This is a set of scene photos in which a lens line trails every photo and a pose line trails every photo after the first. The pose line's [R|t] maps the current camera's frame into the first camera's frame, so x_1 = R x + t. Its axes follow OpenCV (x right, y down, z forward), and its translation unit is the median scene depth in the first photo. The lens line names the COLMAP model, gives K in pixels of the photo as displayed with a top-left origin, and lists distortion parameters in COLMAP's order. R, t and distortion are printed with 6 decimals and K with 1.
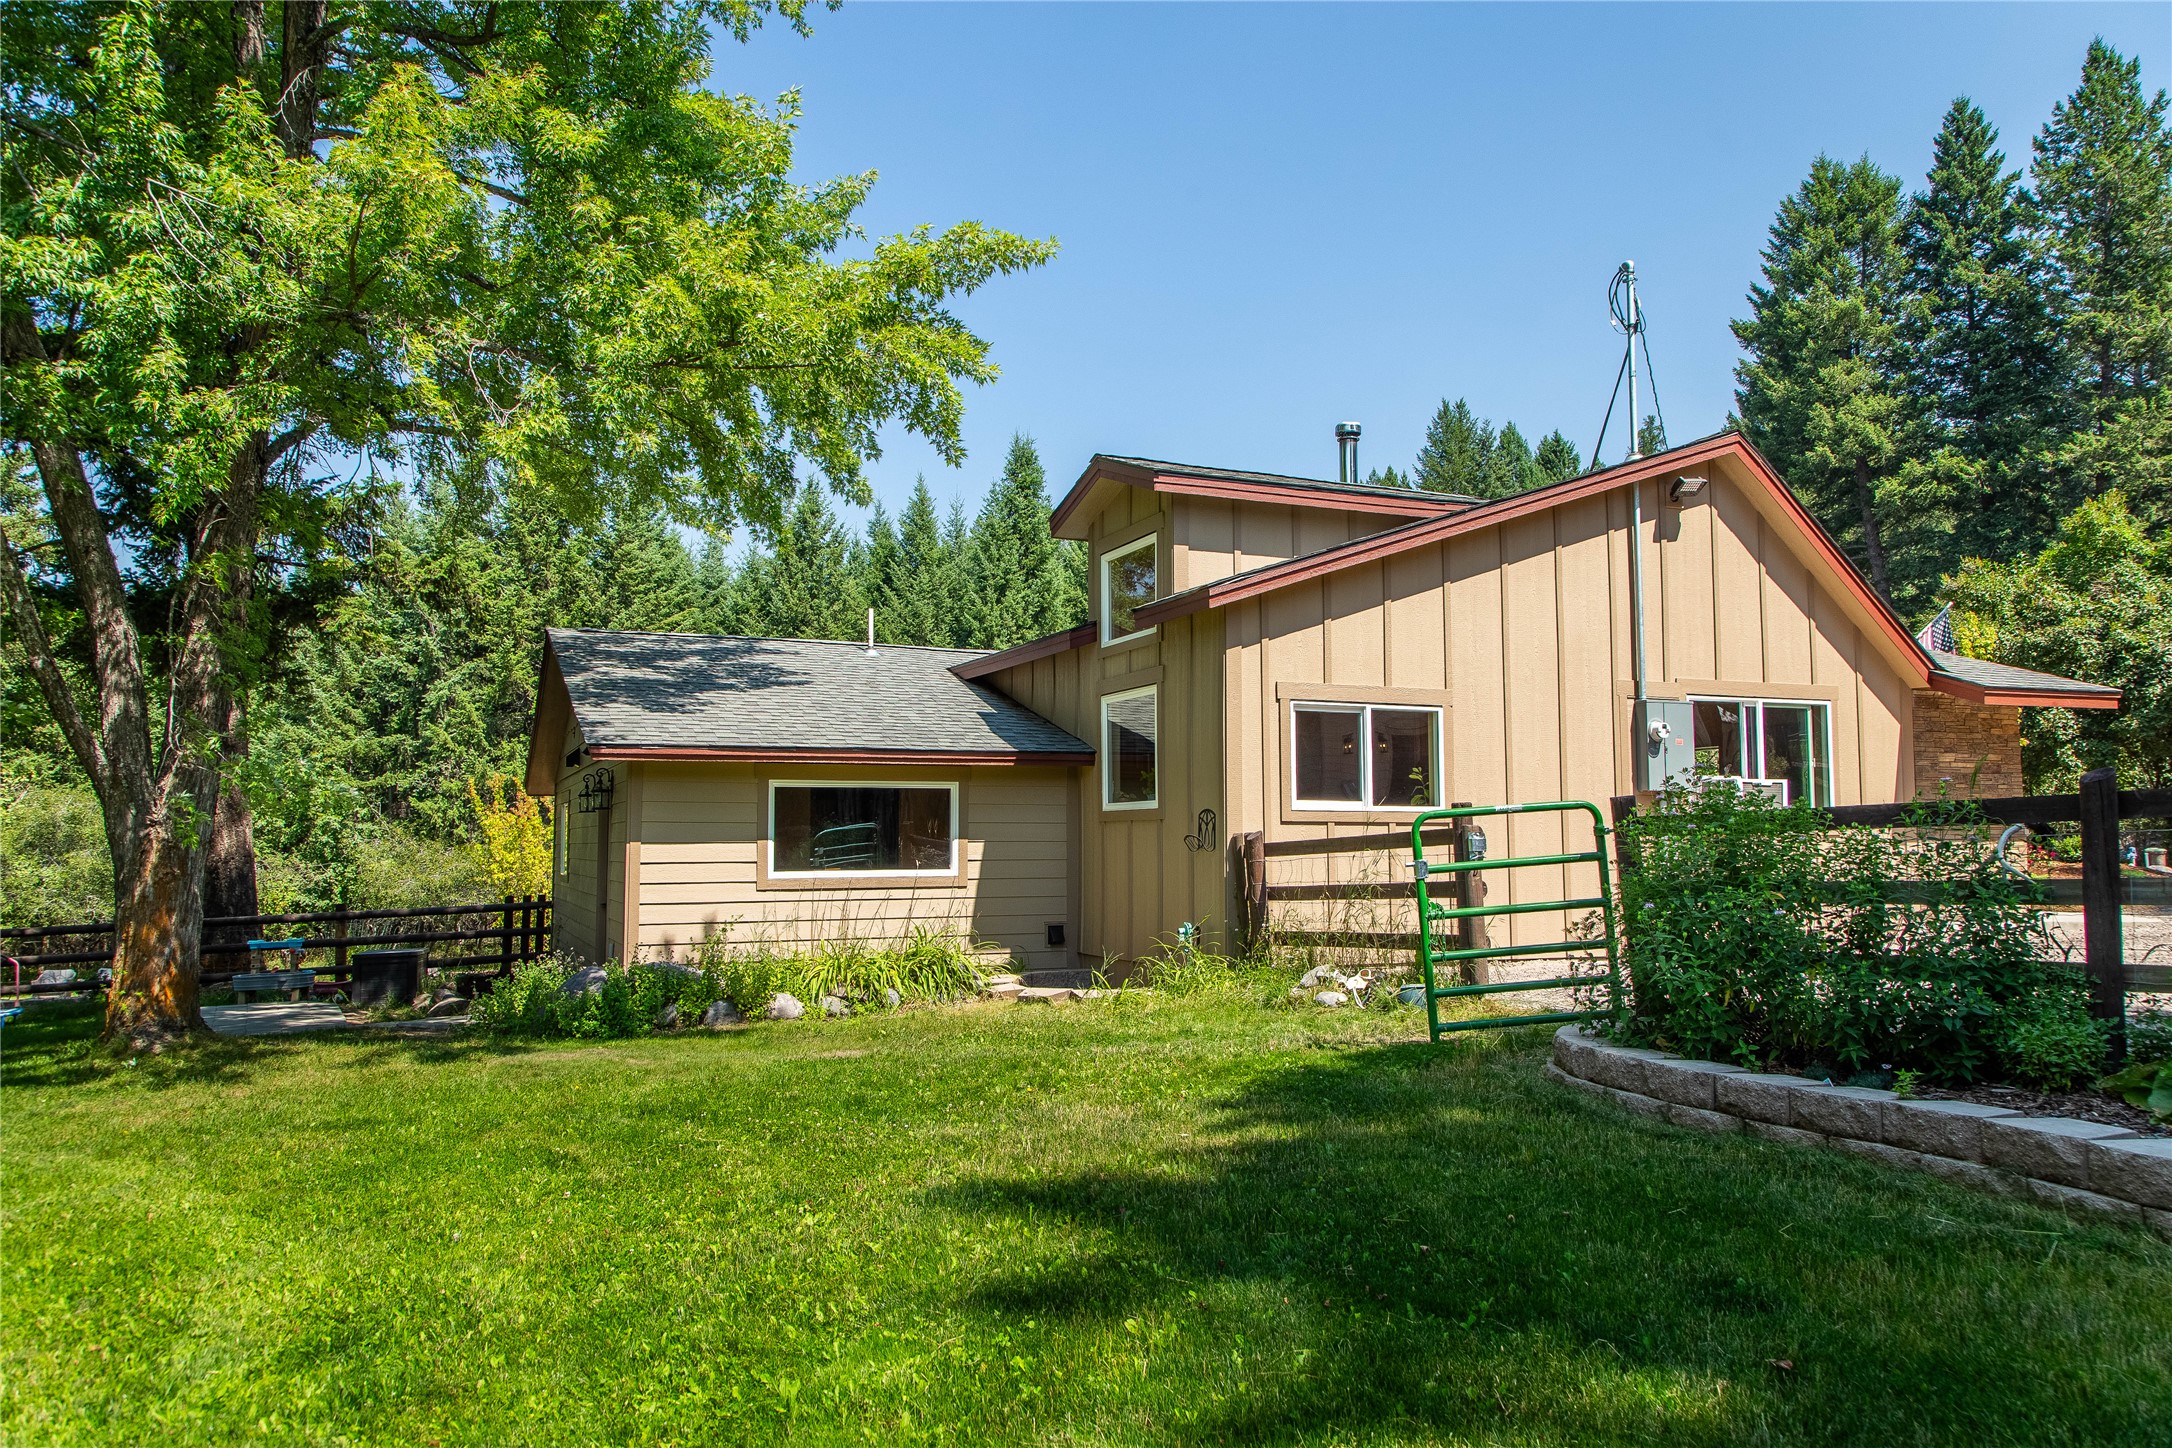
lens RADIAL K [[1527.8, 0, 1086.0], [0, 1527.8, 724.0], [0, 0, 1]] dist [0.000558, 0.003551]
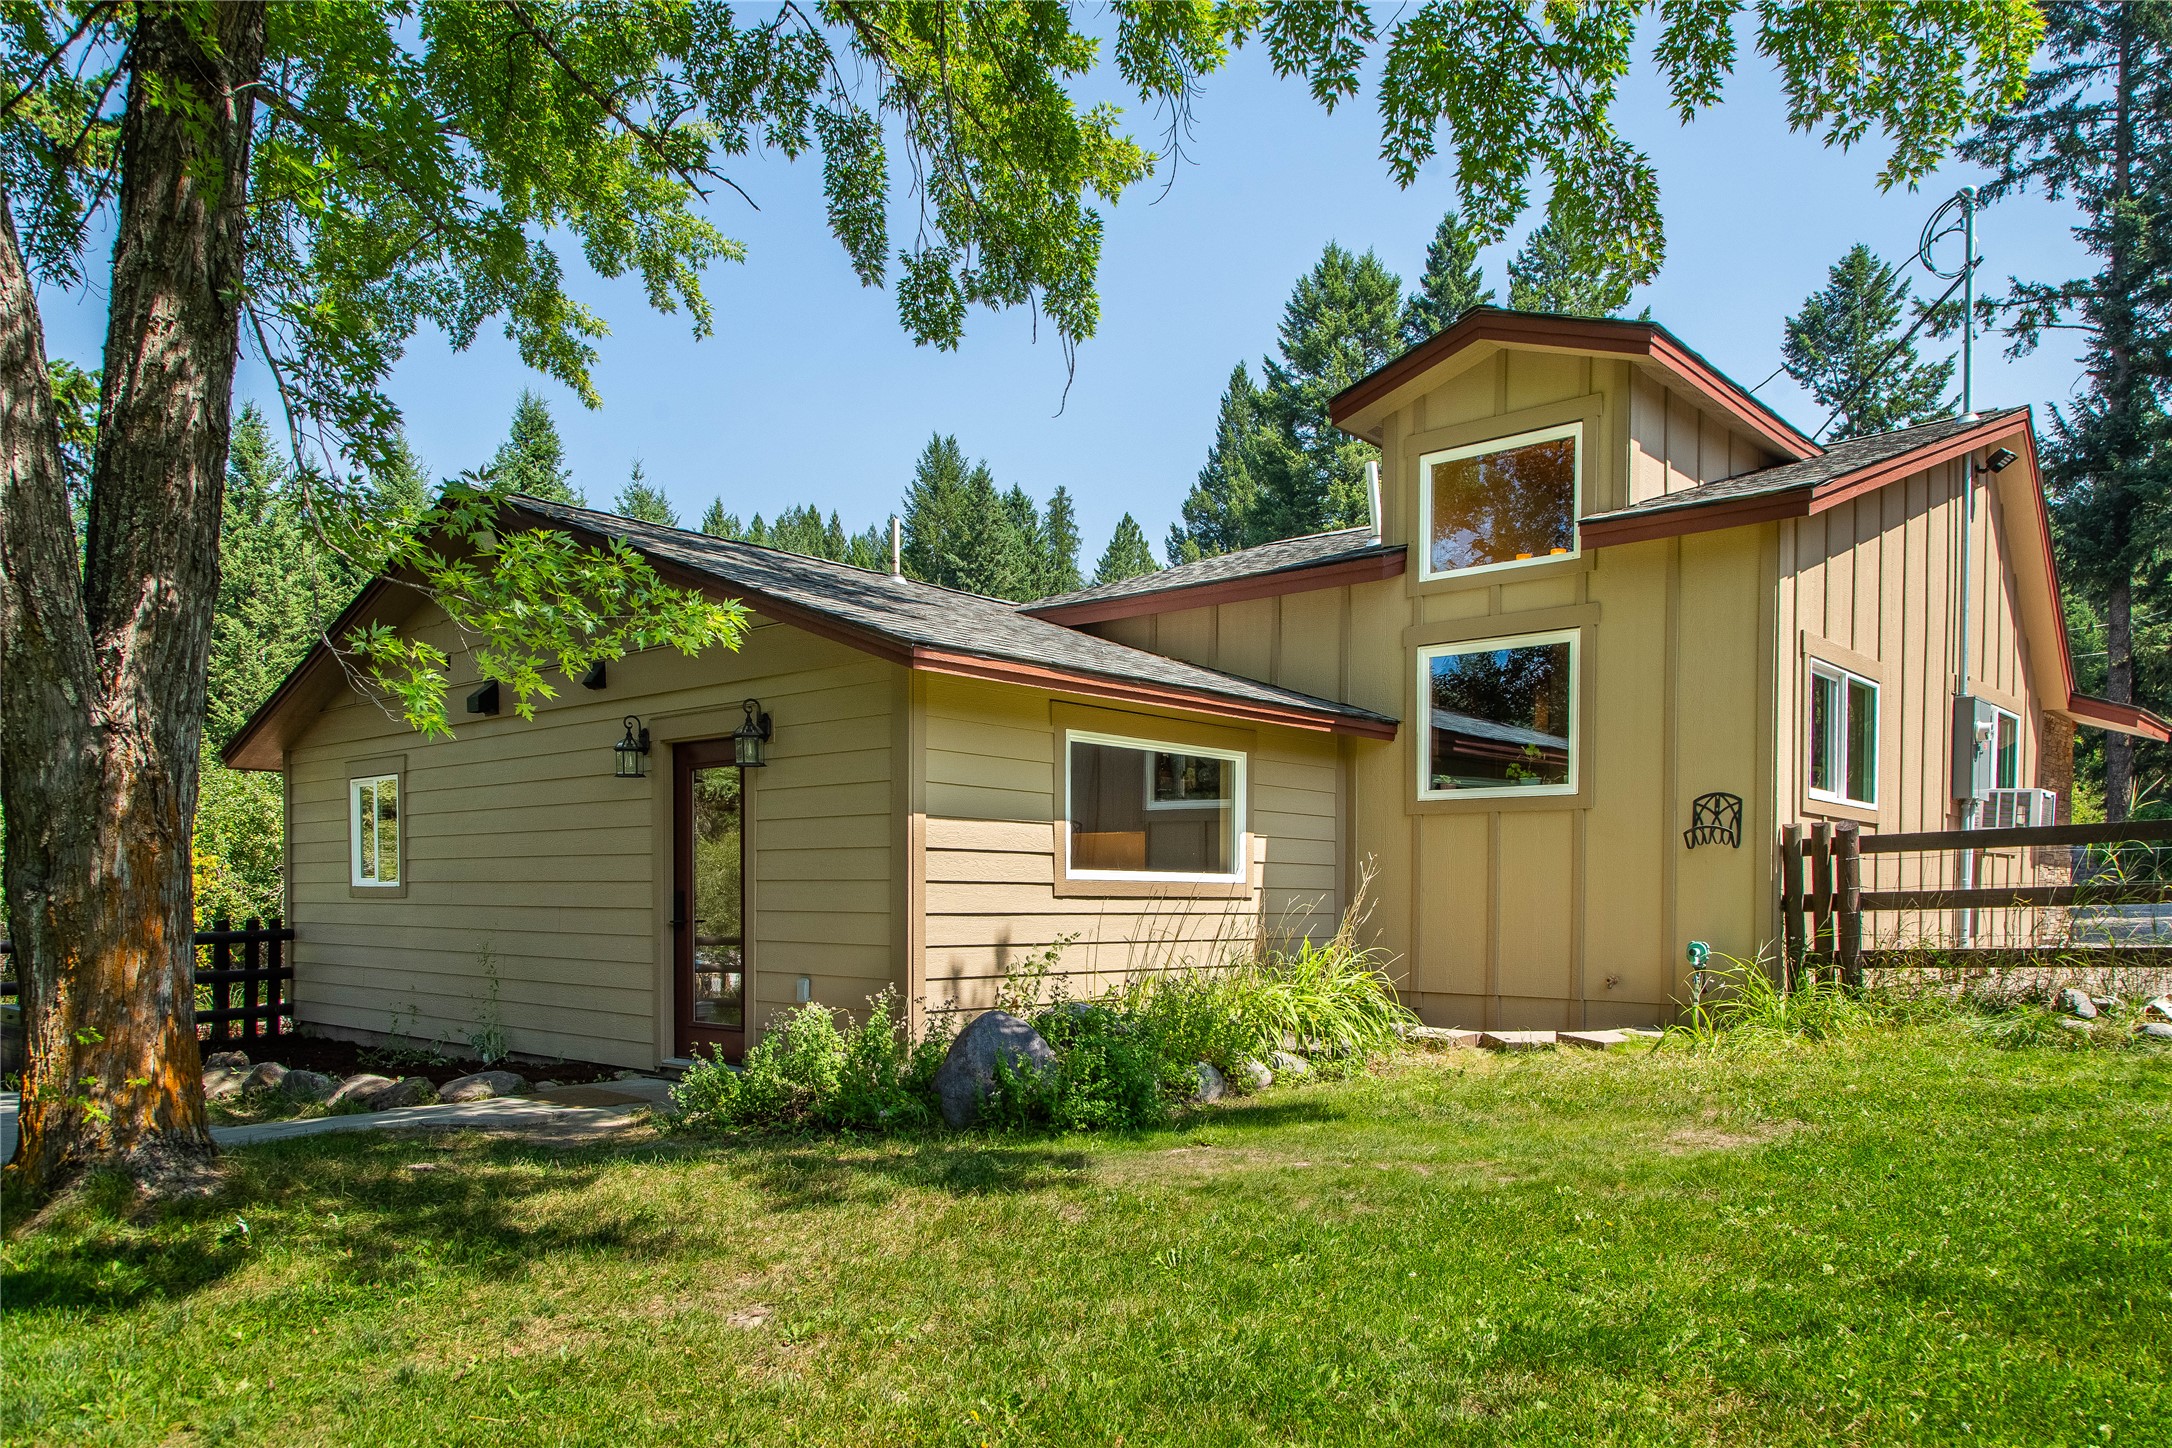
lens RADIAL K [[1511.2, 0, 1086.8], [0, 1511.2, 916.2], [0, 0, 1]] dist [-0.001268, -0.000482]
pose [[0.904016, 0.008726, 0.427411, -0.320316], [-0.047017, 0.995756, 0.079115, 0.043658], [-0.424906, -0.091617, 0.900589, 0.273136]]
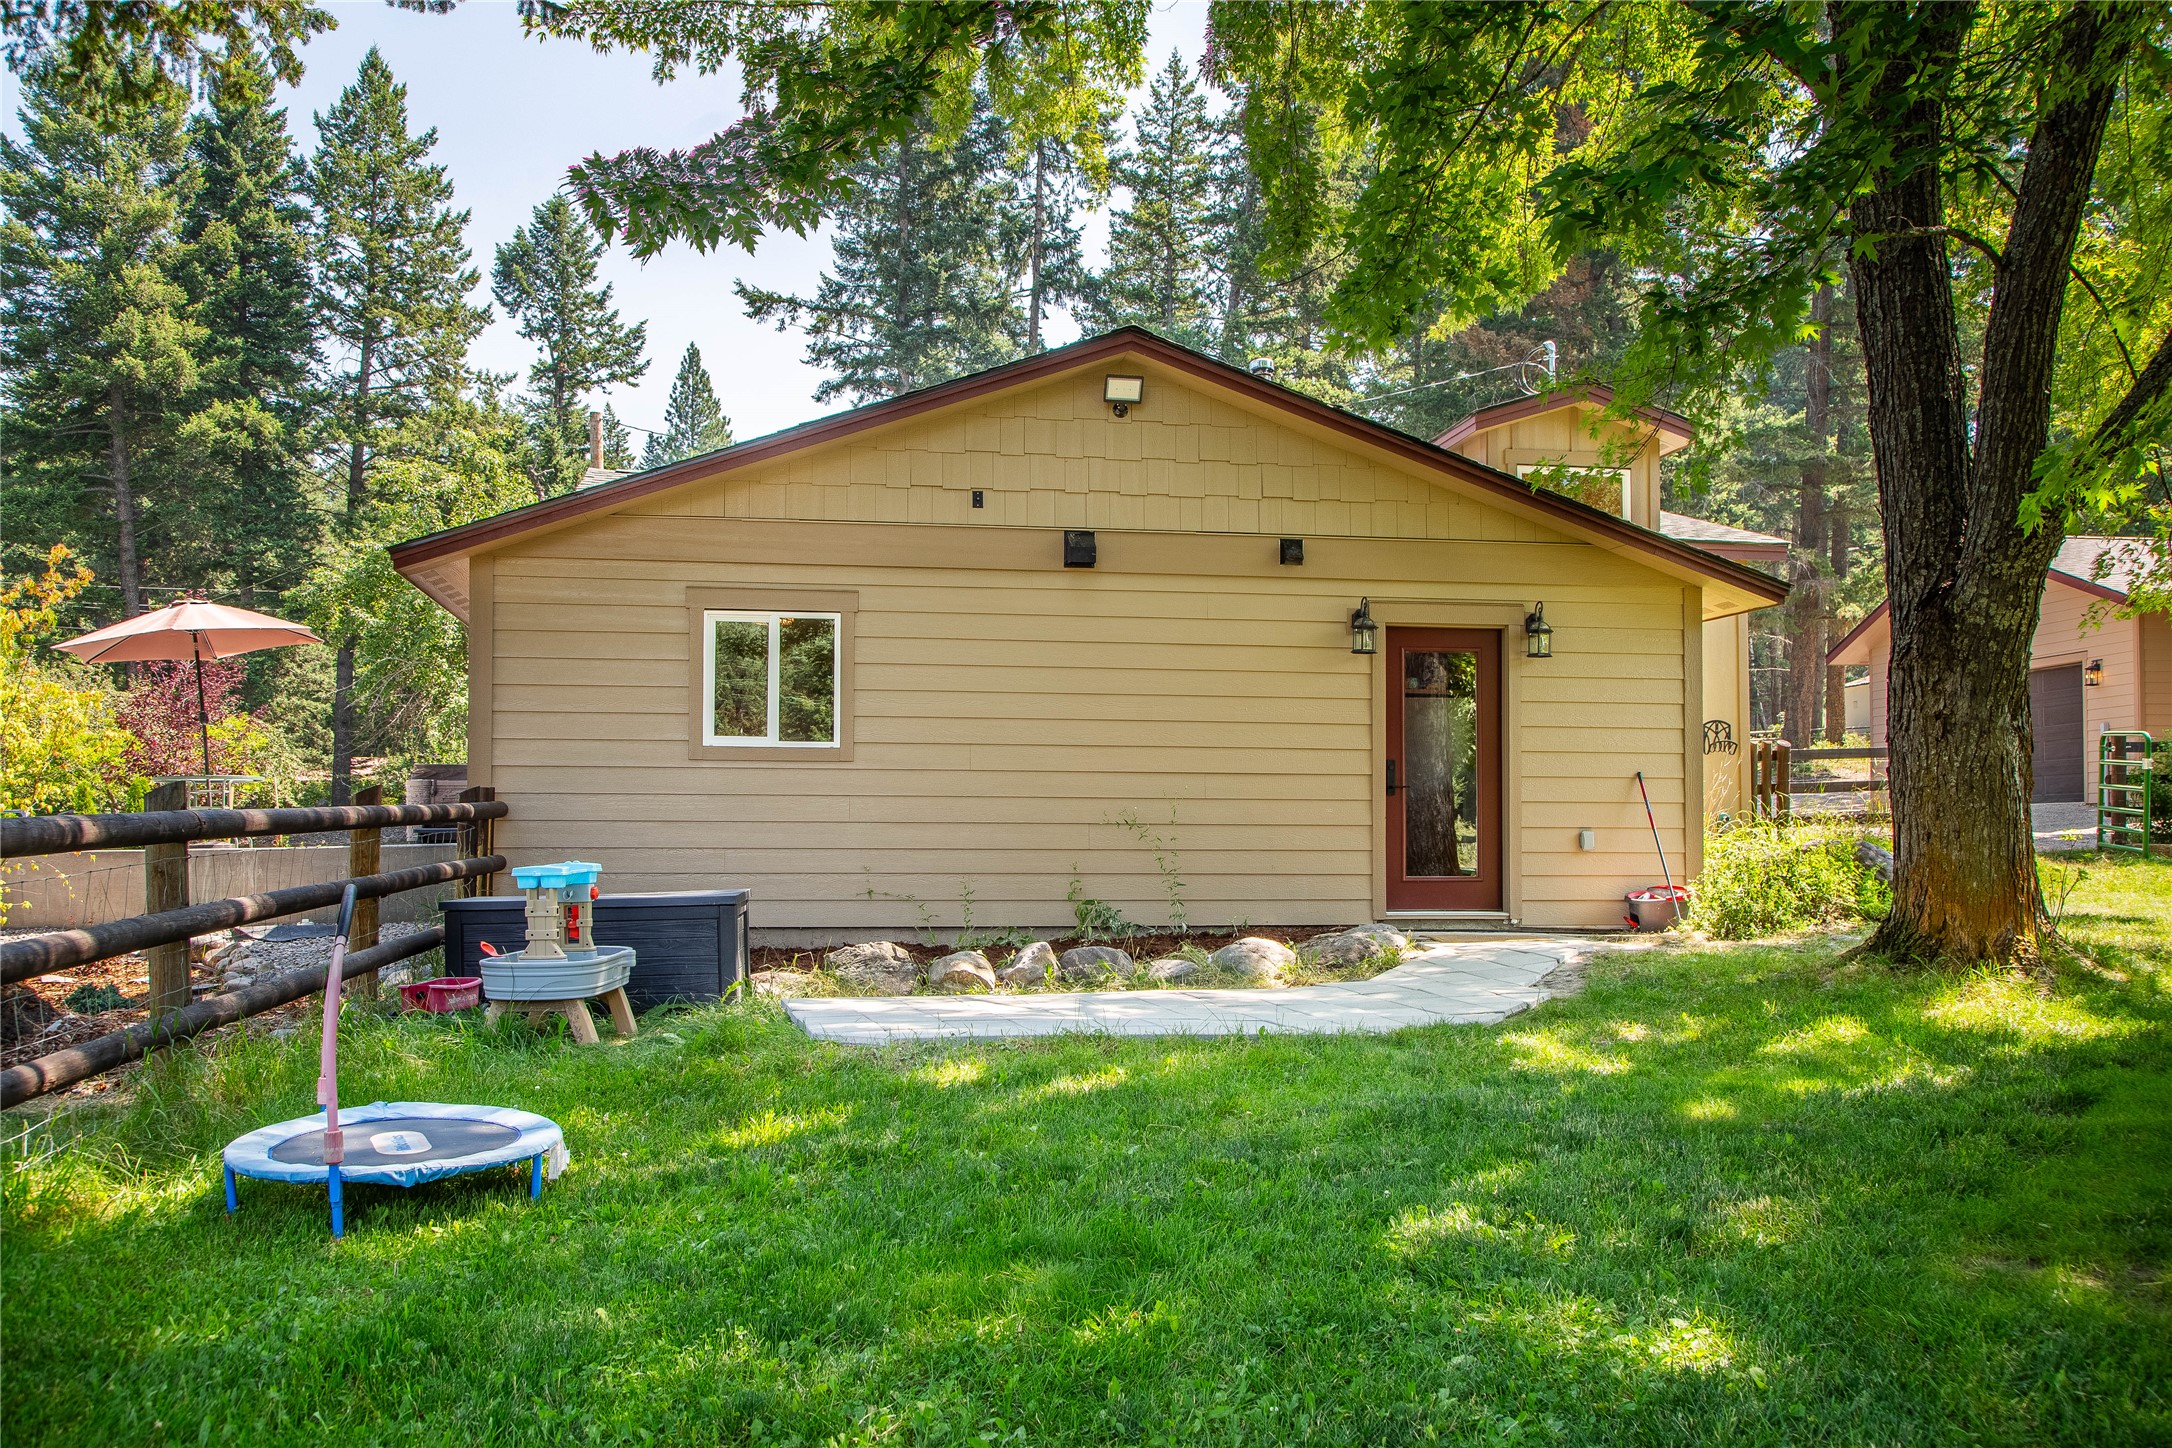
lens RADIAL K [[1649.5, 0, 1086.0], [0, 1649.5, 724.0], [0, 0, 1]] dist [-0.002236, -0.002521]
pose [[0.248834, 0.080734, 0.965175, -0.684920], [-0.083541, 0.994595, -0.061657, 0.093846], [-0.964936, -0.065290, 0.254234, 0.593948]]
